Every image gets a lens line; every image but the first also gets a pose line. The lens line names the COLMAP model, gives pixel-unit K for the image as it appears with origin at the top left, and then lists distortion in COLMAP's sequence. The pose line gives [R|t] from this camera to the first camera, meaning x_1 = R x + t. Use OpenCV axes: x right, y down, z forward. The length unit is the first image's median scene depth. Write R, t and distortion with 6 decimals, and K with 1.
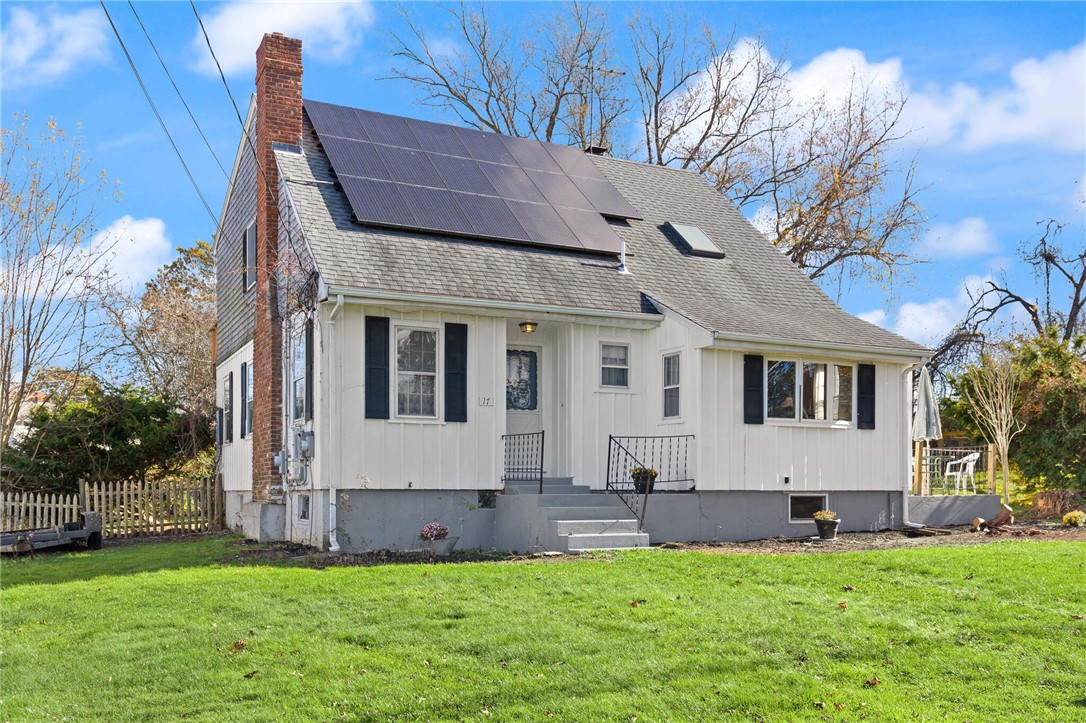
lens RADIAL K [[909.0, 0, 543.4], [0, 909.0, 358.8], [0, 0, 1]] dist [0.005793, 0.009321]
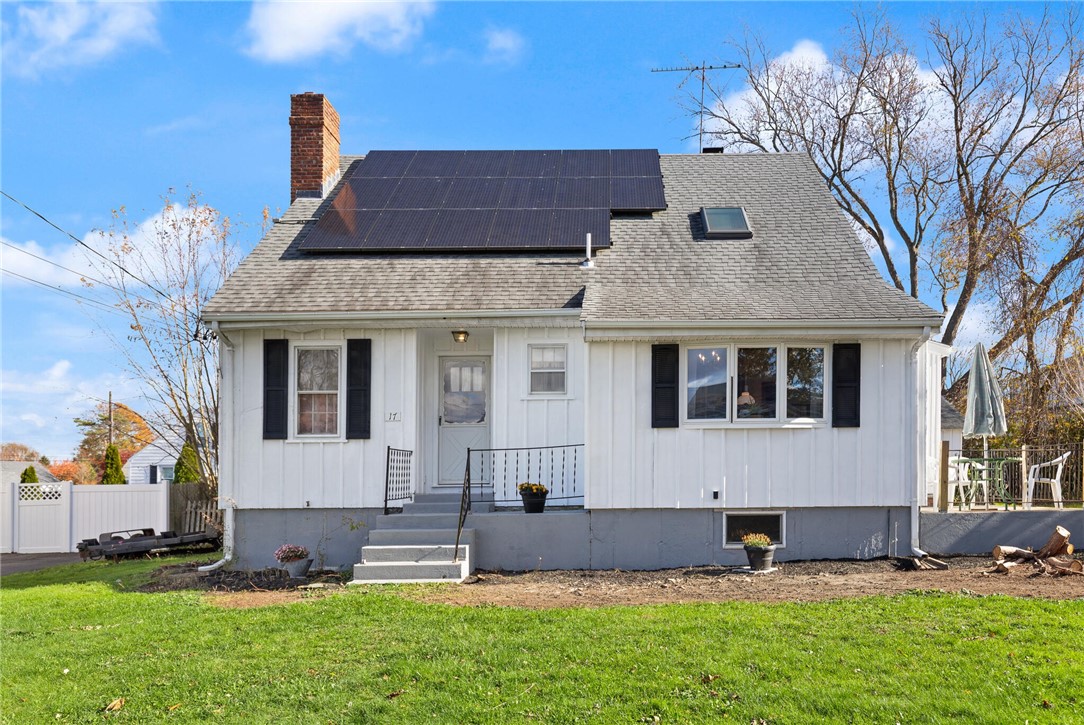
lens RADIAL K [[748.0, 0, 567.8], [0, 748.0, 404.3], [0, 0, 1]] dist [0.003379, 0.000510]
pose [[0.908700, -0.055943, -0.413684, 0.429348], [0.069500, 0.997424, 0.017780, 0.032139], [0.411623, -0.044907, 0.910247, 0.345369]]
